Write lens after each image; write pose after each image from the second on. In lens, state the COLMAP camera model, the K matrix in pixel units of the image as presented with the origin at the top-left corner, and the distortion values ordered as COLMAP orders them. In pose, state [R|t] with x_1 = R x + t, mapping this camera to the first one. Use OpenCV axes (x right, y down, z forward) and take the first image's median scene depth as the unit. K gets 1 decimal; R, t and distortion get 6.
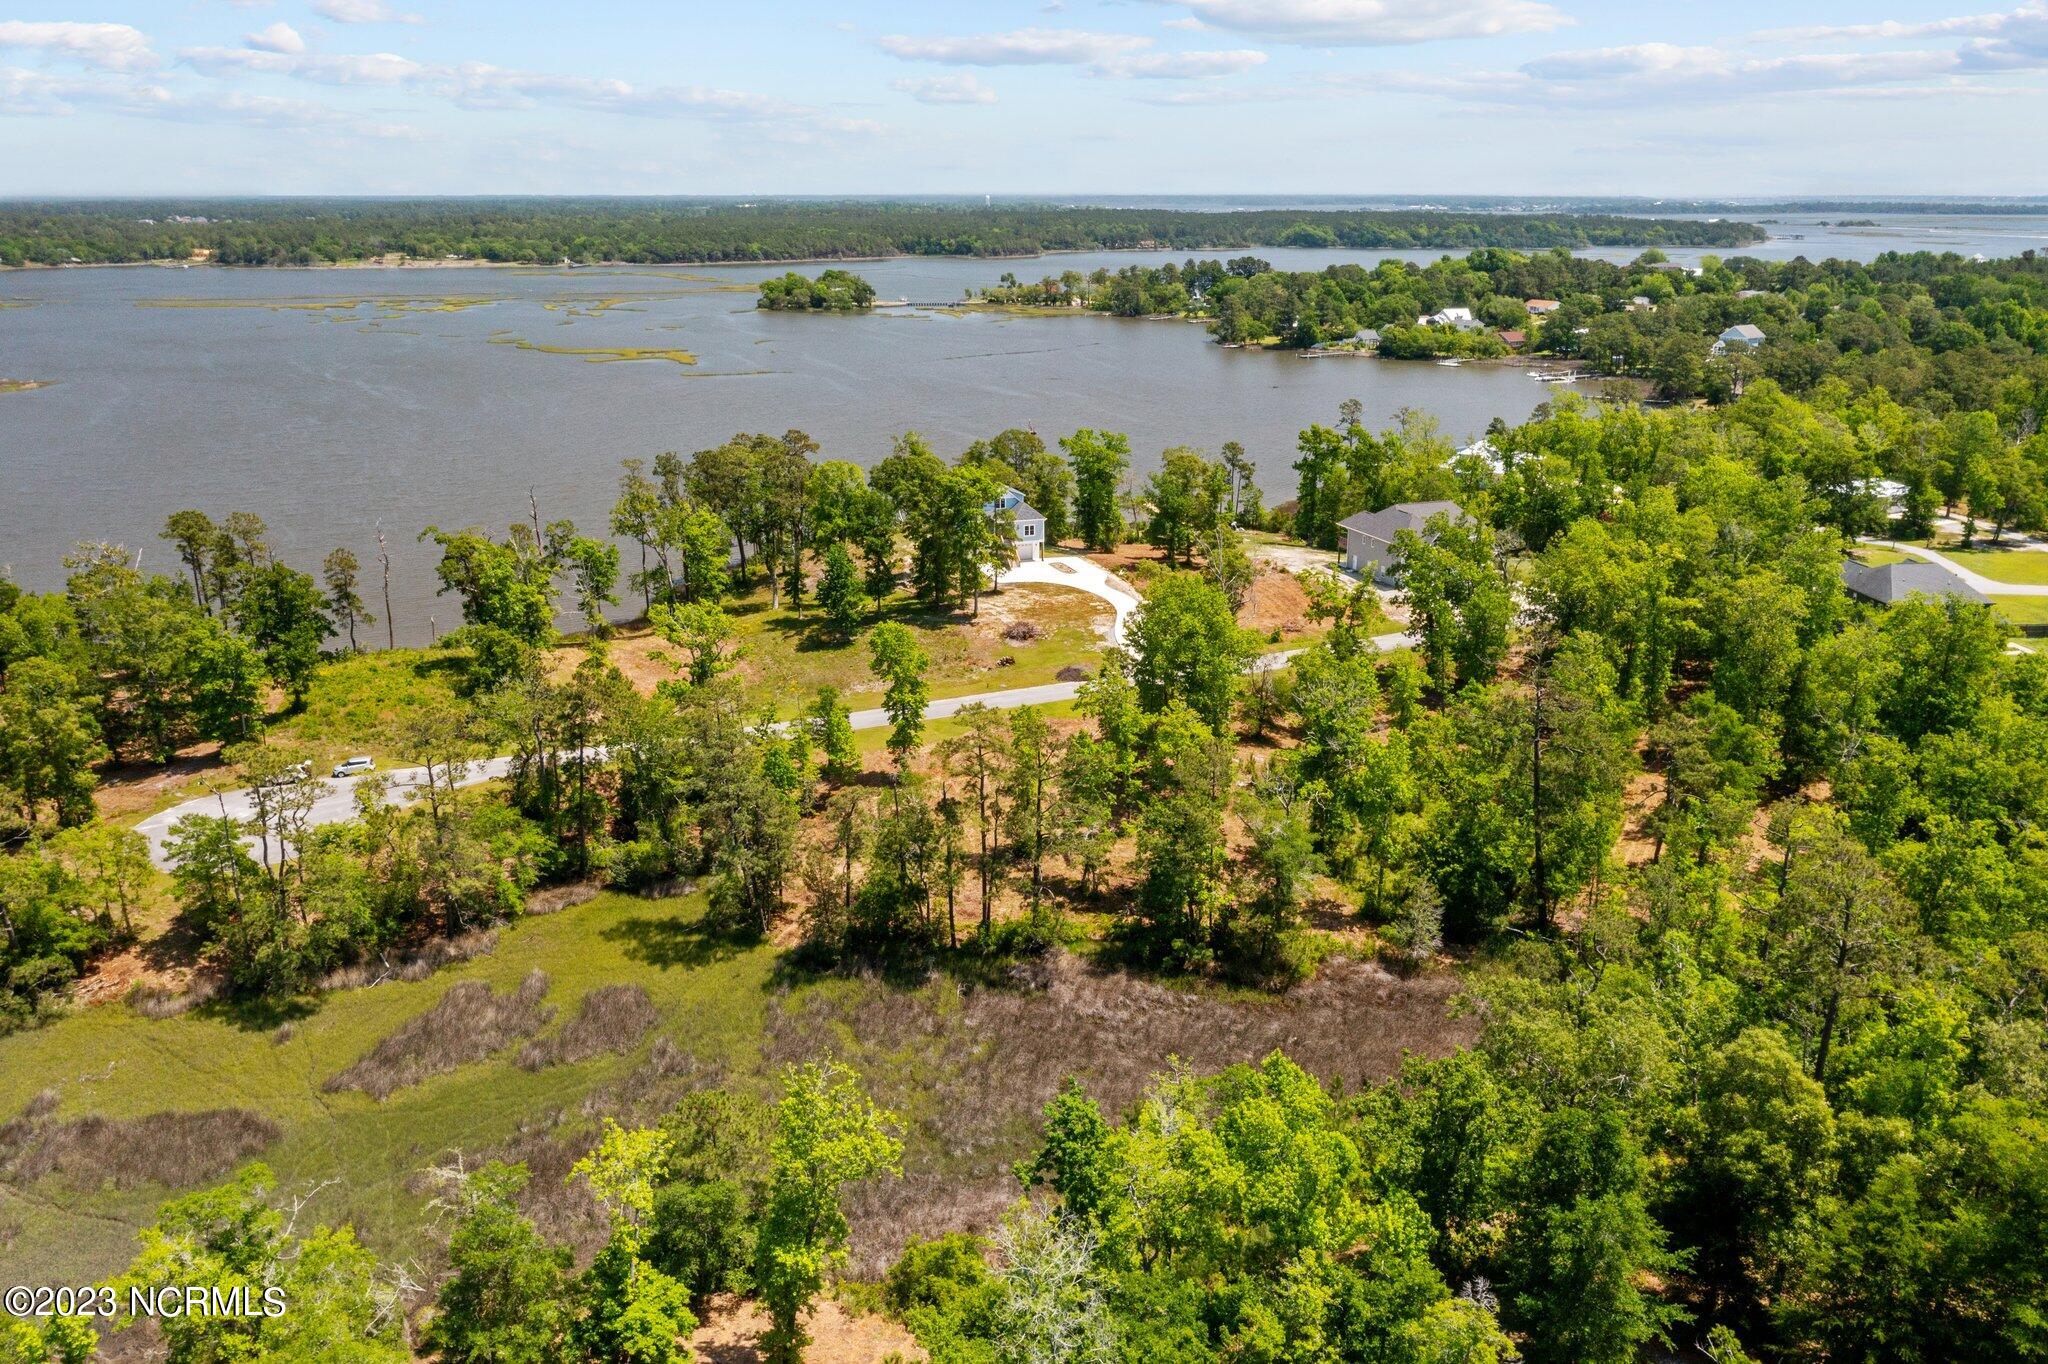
lens RADIAL K [[1600.5, 0, 1014.7], [0, 1600.5, 680.2], [0, 0, 1]] dist [0.004609, 0.000280]
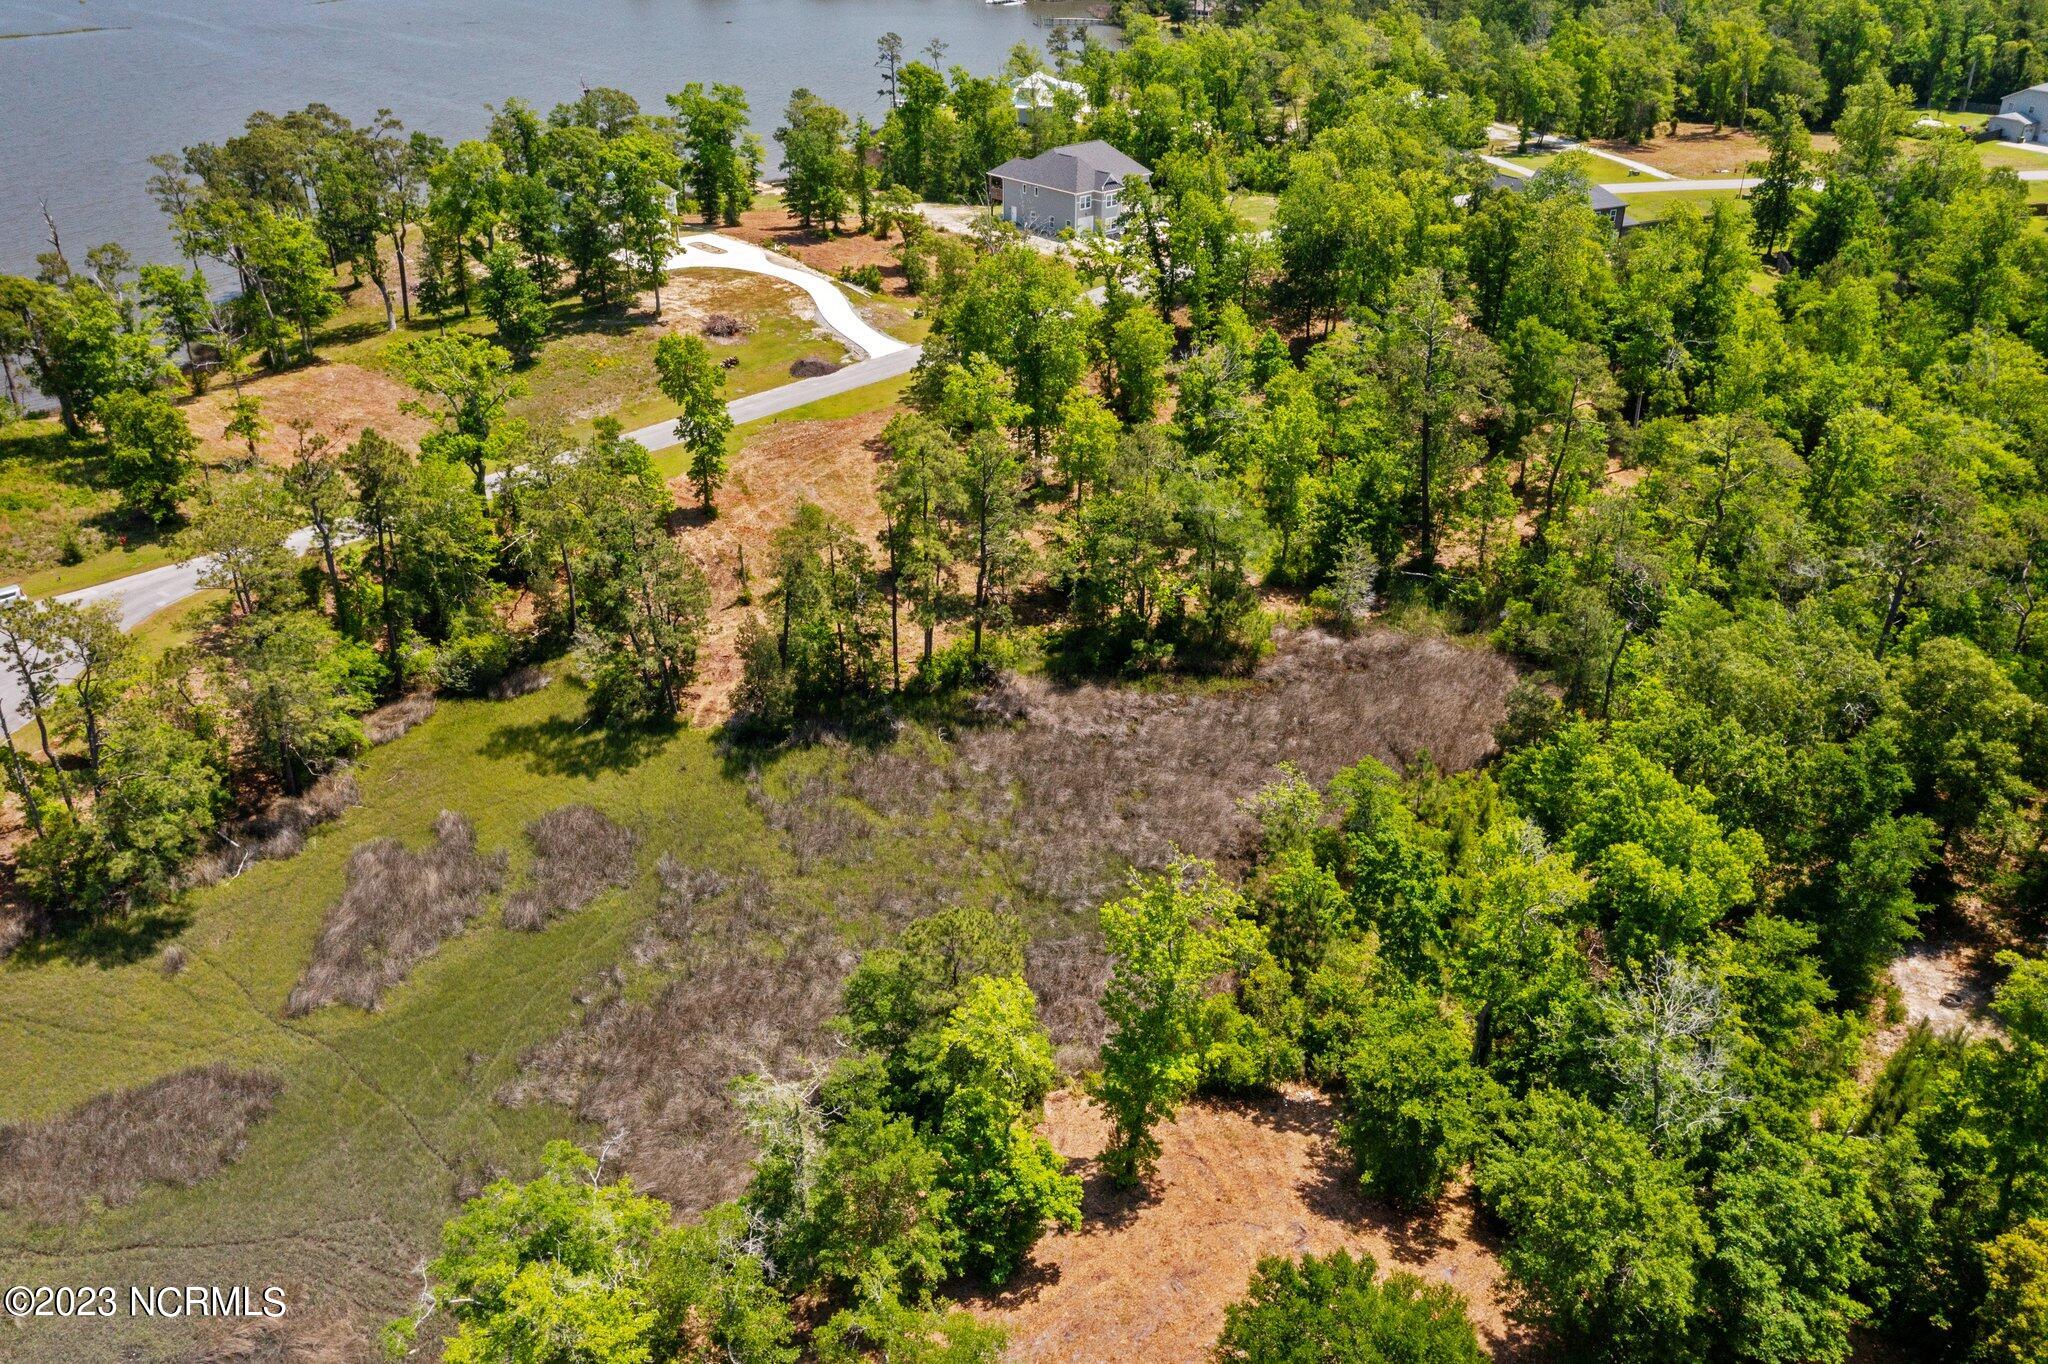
lens RADIAL K [[1600.5, 0, 1024.5], [0, 1600.5, 674.9], [0, 0, 1]] dist [0.004609, 0.000280]
pose [[0.923547, -0.181195, 0.337978, -0.276484], [0.107518, 0.968330, 0.225335, -0.039497], [-0.368104, -0.171769, 0.913781, 0.140664]]
